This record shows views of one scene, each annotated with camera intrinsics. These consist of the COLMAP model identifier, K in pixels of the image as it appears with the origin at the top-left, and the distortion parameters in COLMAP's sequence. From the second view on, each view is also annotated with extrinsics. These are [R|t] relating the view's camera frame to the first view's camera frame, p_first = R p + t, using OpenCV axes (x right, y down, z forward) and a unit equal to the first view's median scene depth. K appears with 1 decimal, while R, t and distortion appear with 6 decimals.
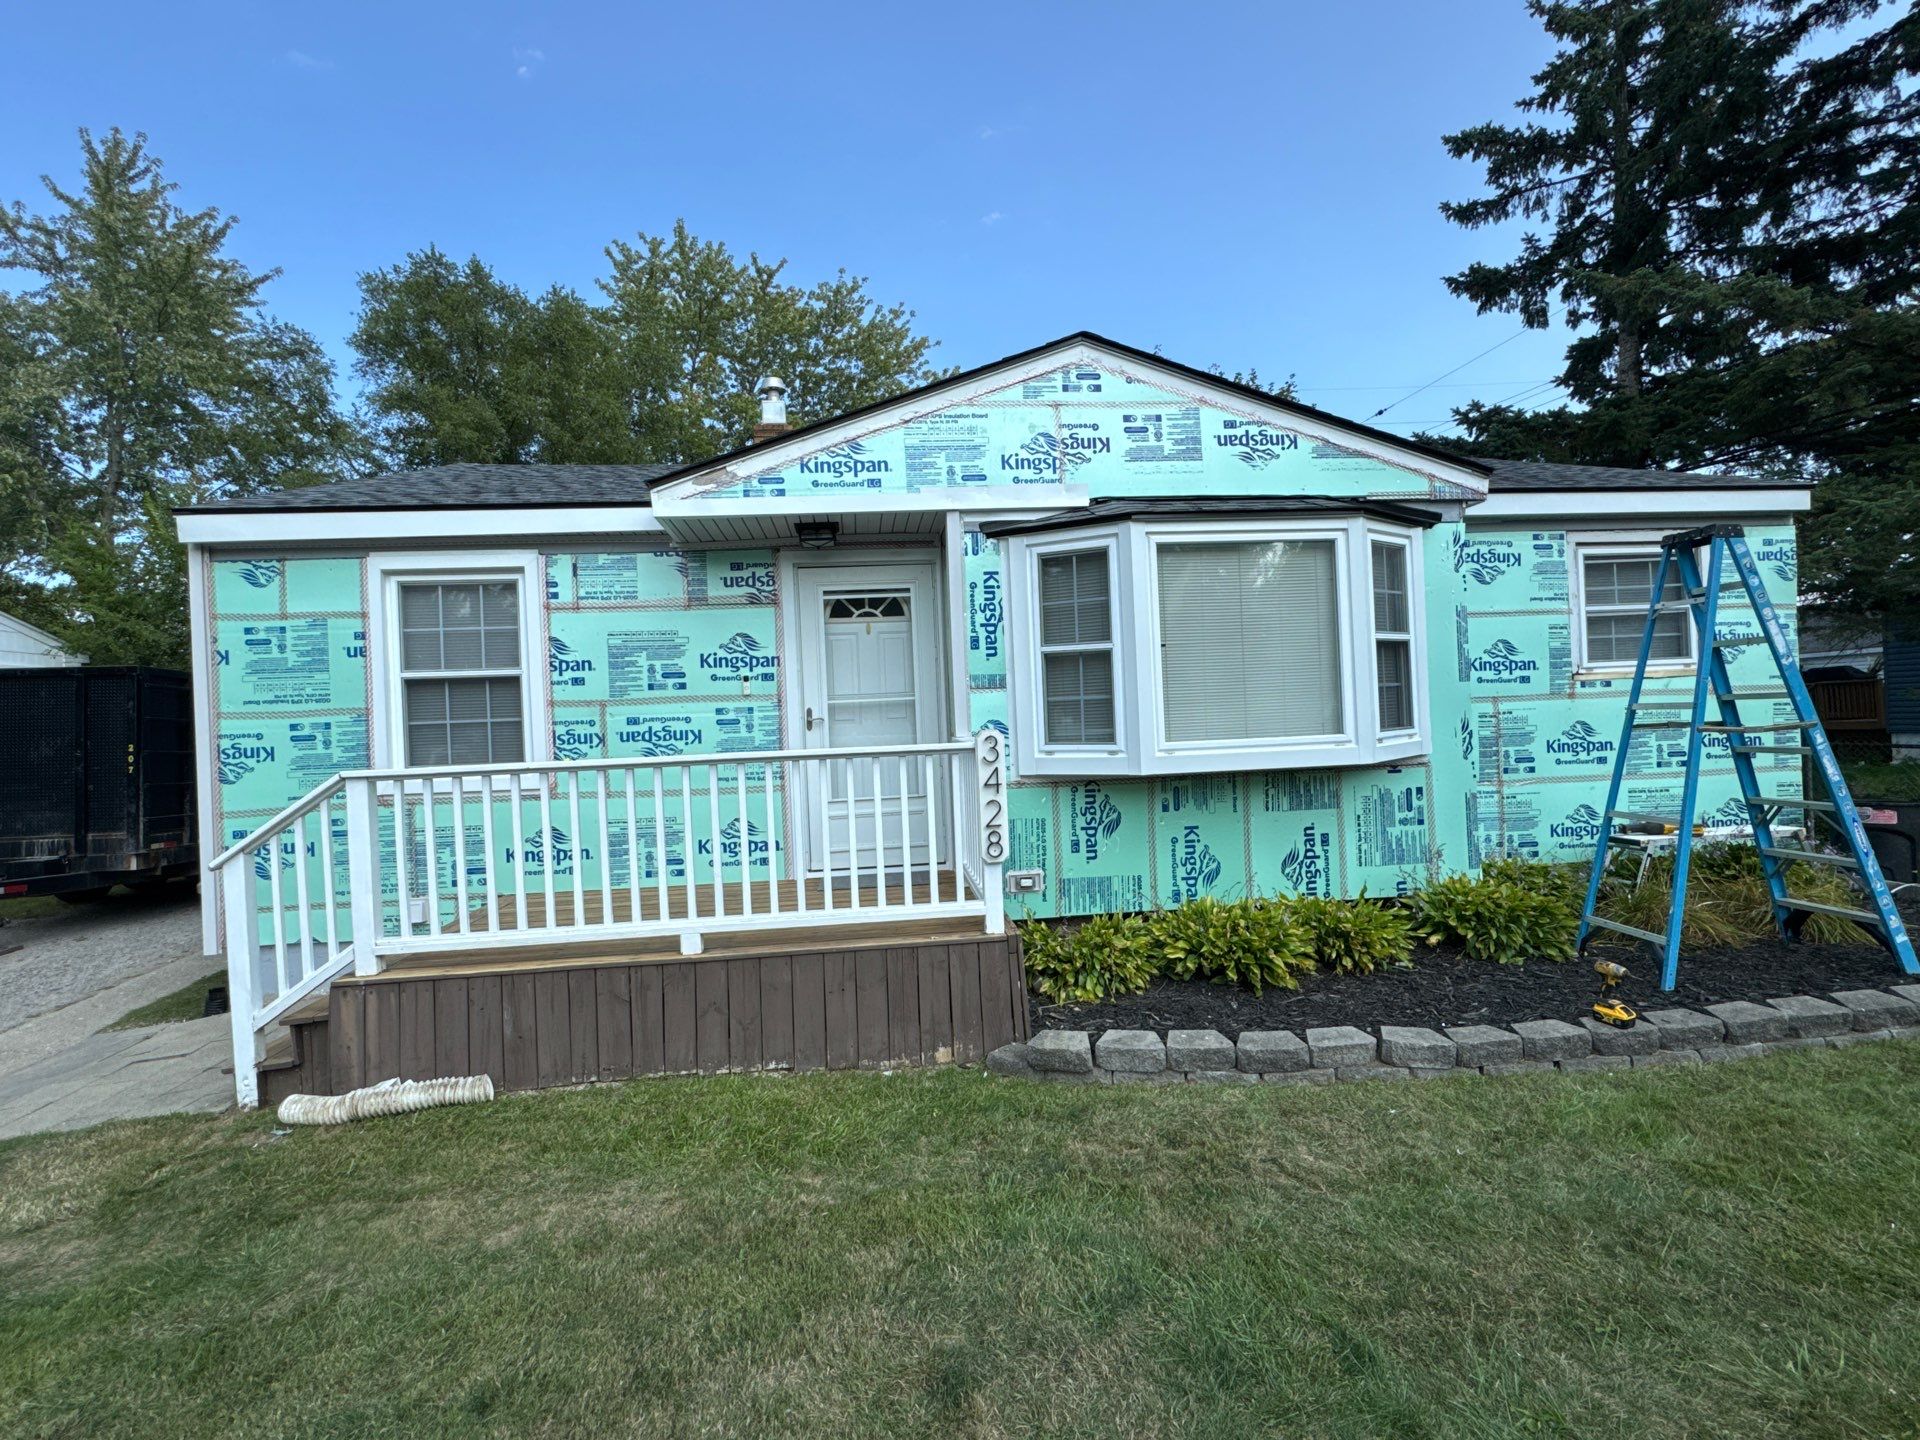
lens RADIAL K [[889.7, 0, 956.6], [0, 889.7, 719.5], [0, 0, 1]] dist [0.004470, -0.002205]
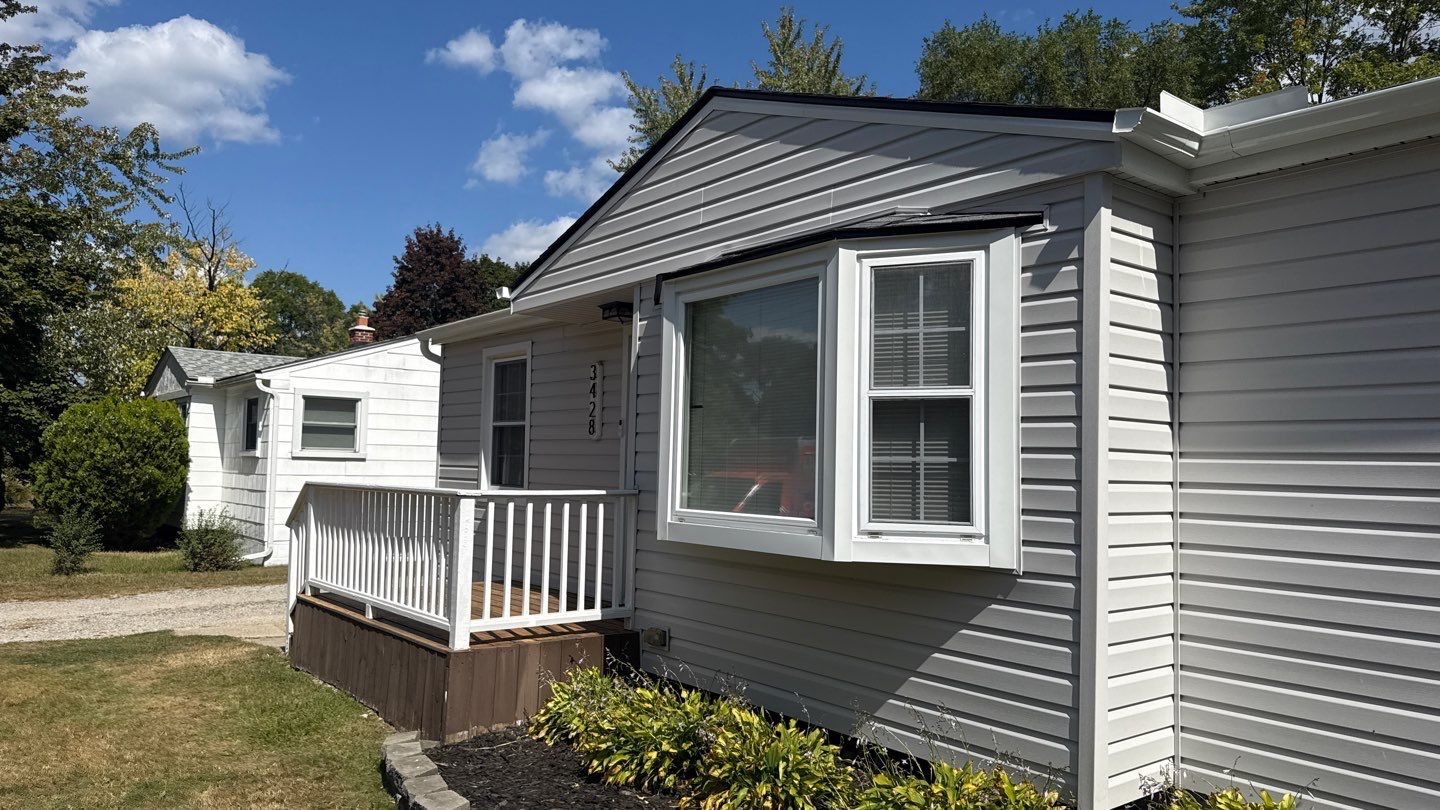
lens RADIAL K [[999.2, 0, 723.9], [0, 999.2, 408.1], [0, 0, 1]] dist [0.054766, -0.056044]
pose [[0.532754, 0.001977, -0.846268, 0.623491], [-0.044566, 0.998675, -0.025722, -0.030685], [0.845096, 0.051418, 0.532136, 0.251004]]
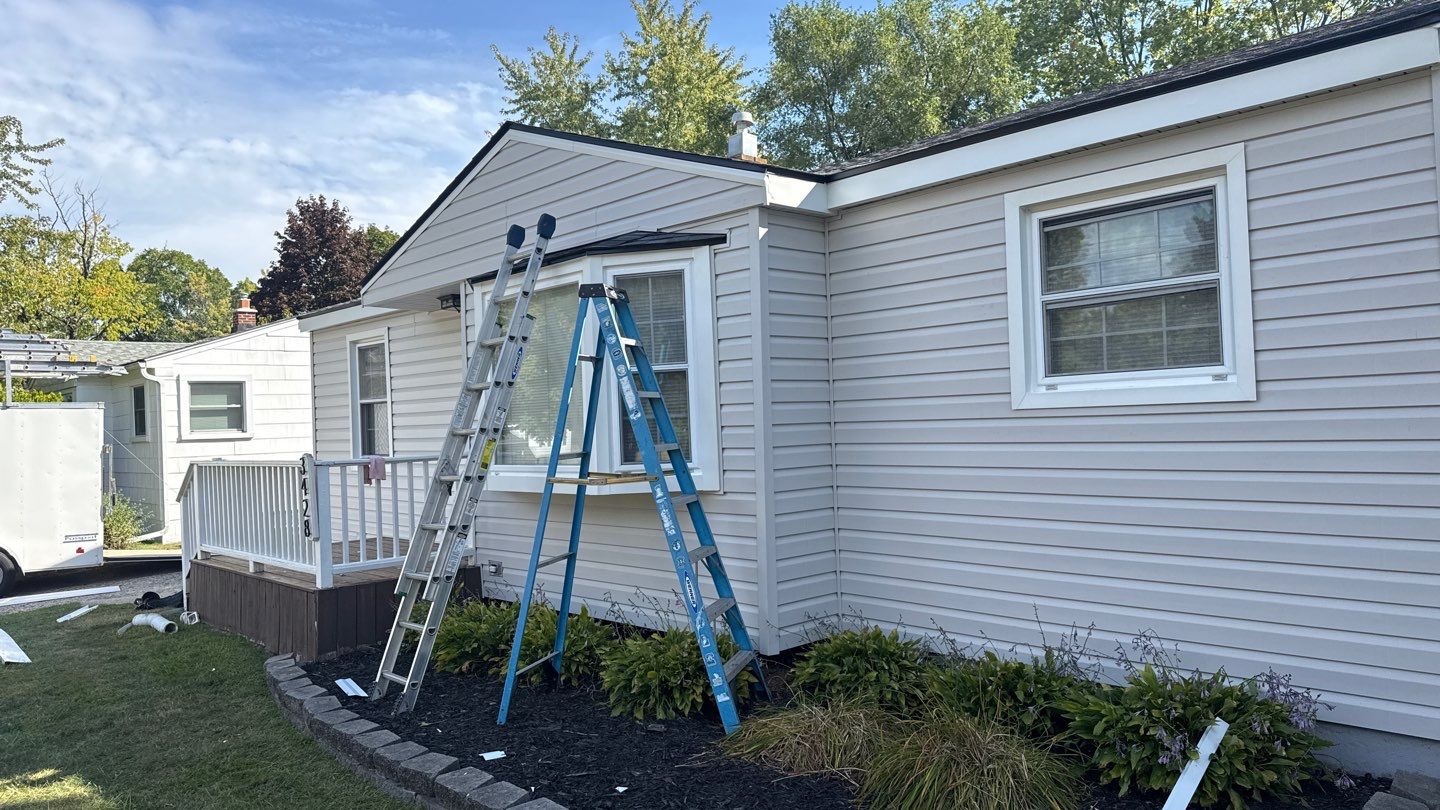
lens RADIAL K [[999.2, 0, 719.7], [0, 999.2, 404.4], [0, 0, 1]] dist [0.054766, -0.056044]
pose [[0.600358, 0.005338, -0.799714, 0.807791], [0.013361, 0.999771, 0.016704, -0.040655], [0.799620, -0.020714, 0.600149, 0.231635]]
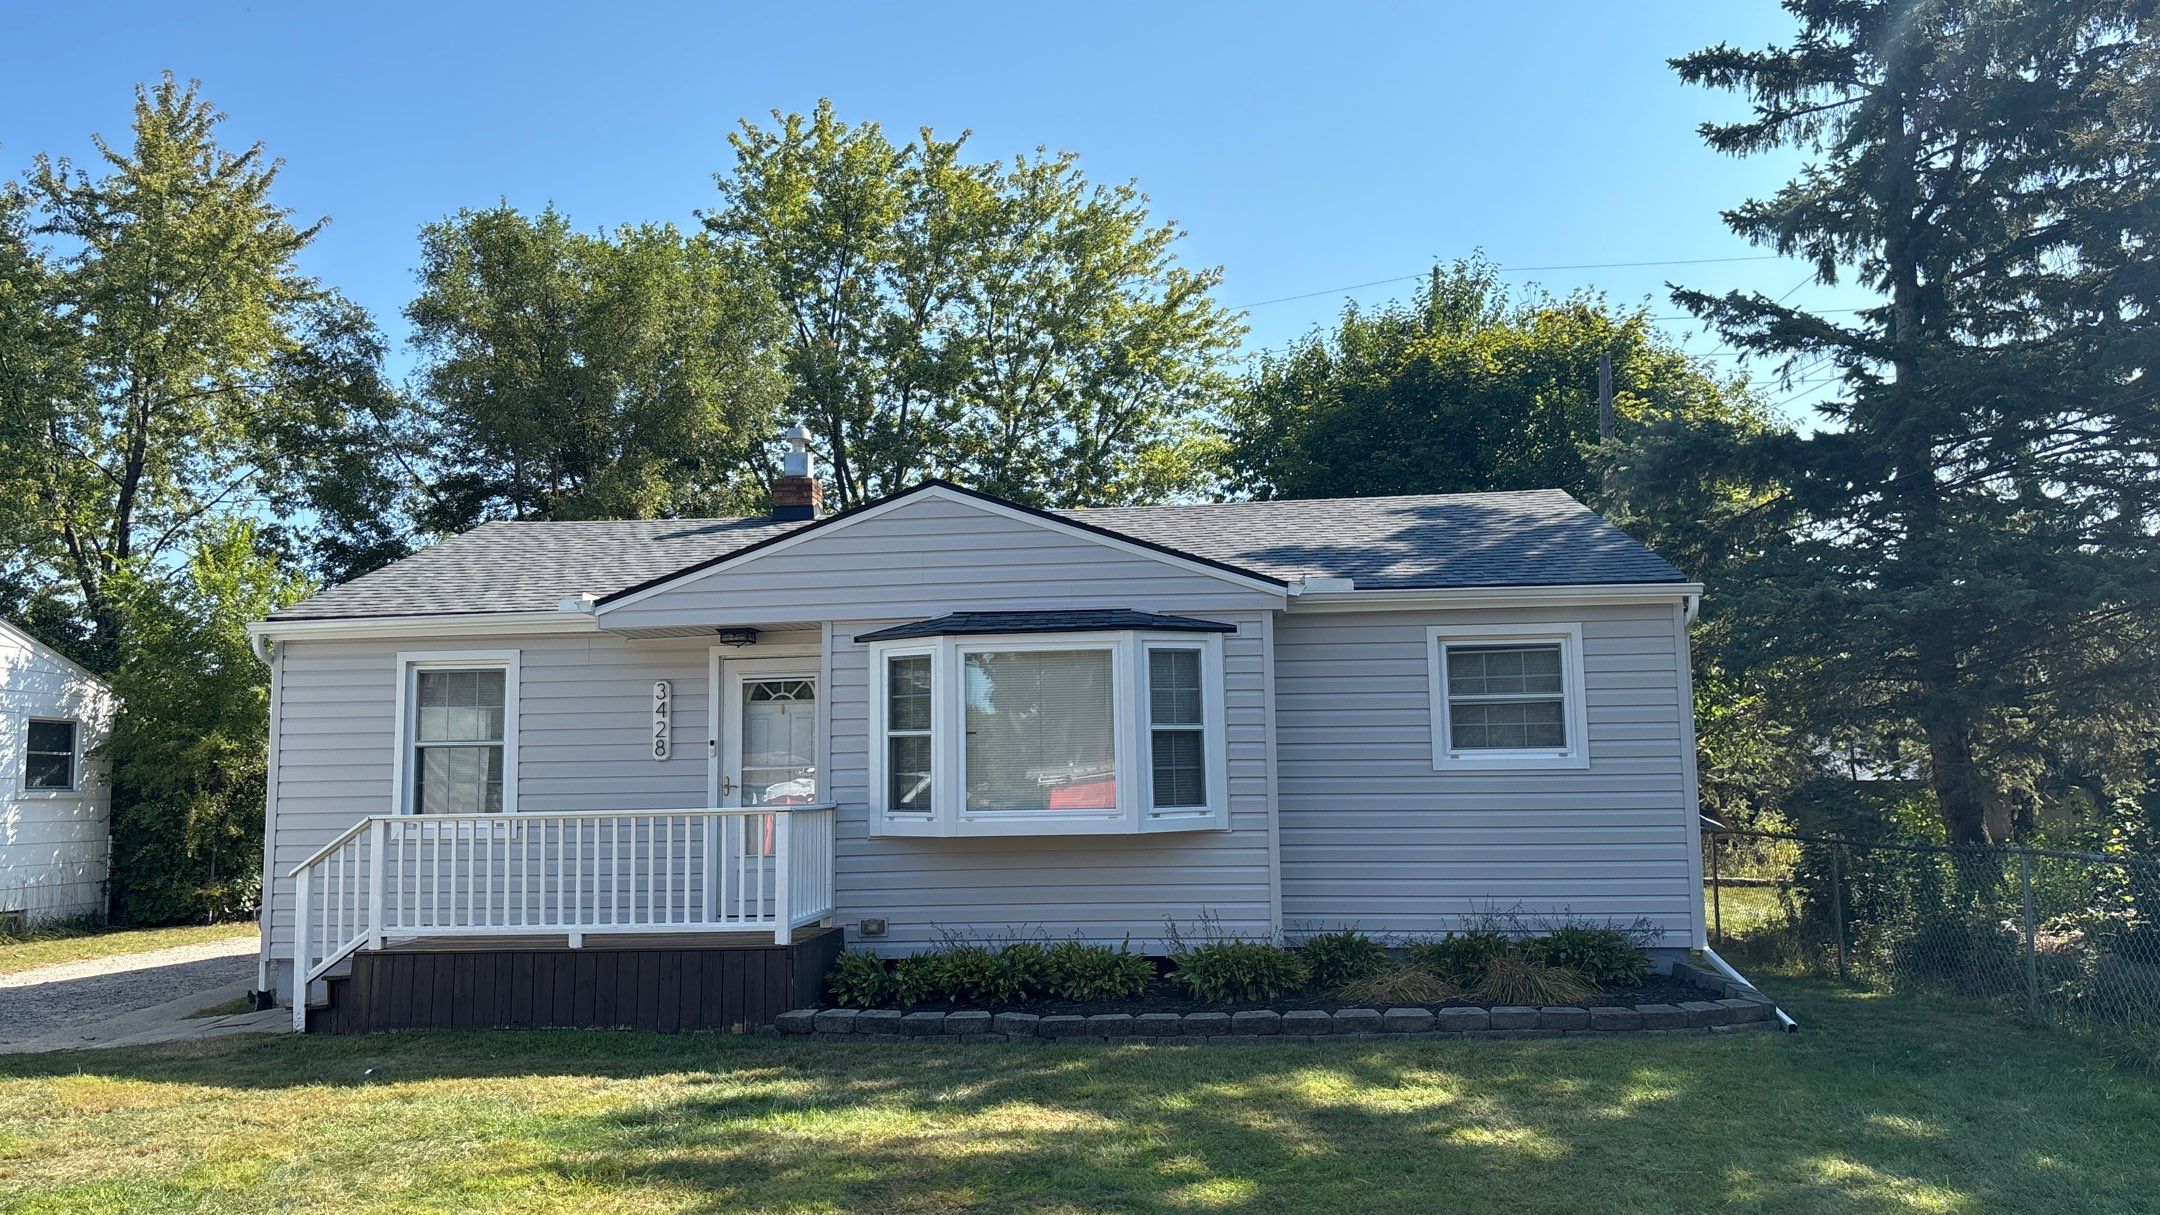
lens RADIAL K [[1615.4, 0, 1068.9], [0, 1615.4, 617.8], [0, 0, 1]] dist [0.028413, 0.016101]
pose [[0.980637, 0.004286, -0.195788, 0.439632], [-0.023764, 0.994977, -0.097246, -0.015574], [0.194388, 0.100016, 0.975813, -0.648636]]
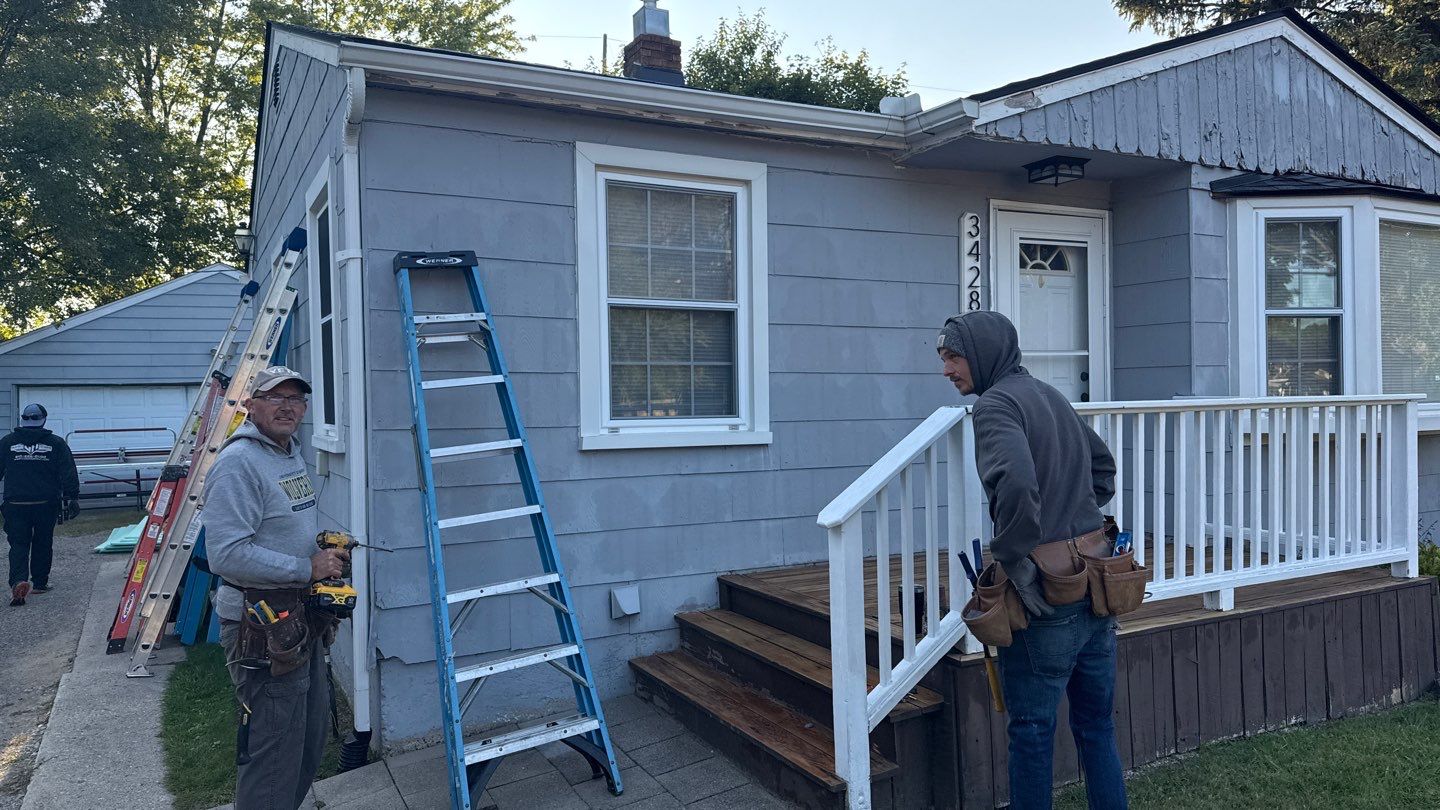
lens RADIAL K [[999.2, 0, 726.6], [0, 999.2, 402.7], [0, 0, 1]] dist [0.054766, -0.056044]
pose [[0.925903, 0.021599, 0.377143, -0.517402], [-0.018491, 0.999759, -0.011860, 0.028968], [-0.377308, 0.004008, 0.926079, 0.090919]]
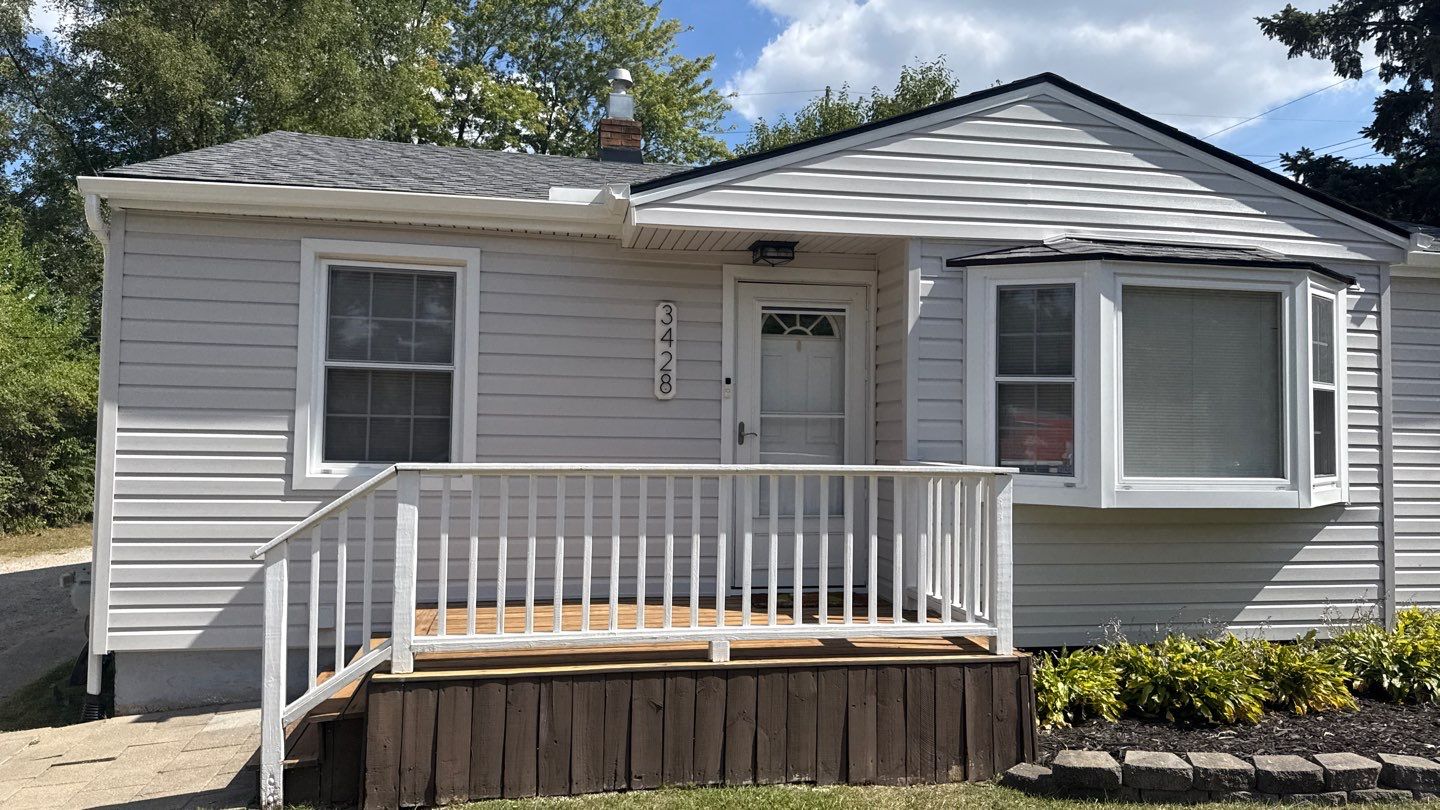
lens RADIAL K [[999.2, 0, 721.9], [0, 999.2, 397.0], [0, 0, 1]] dist [0.054766, -0.056044]
pose [[0.994336, 0.059755, 0.087891, -0.178298], [-0.056001, 0.997435, -0.044579, 0.005660], [-0.090330, 0.039405, 0.995132, -0.063186]]
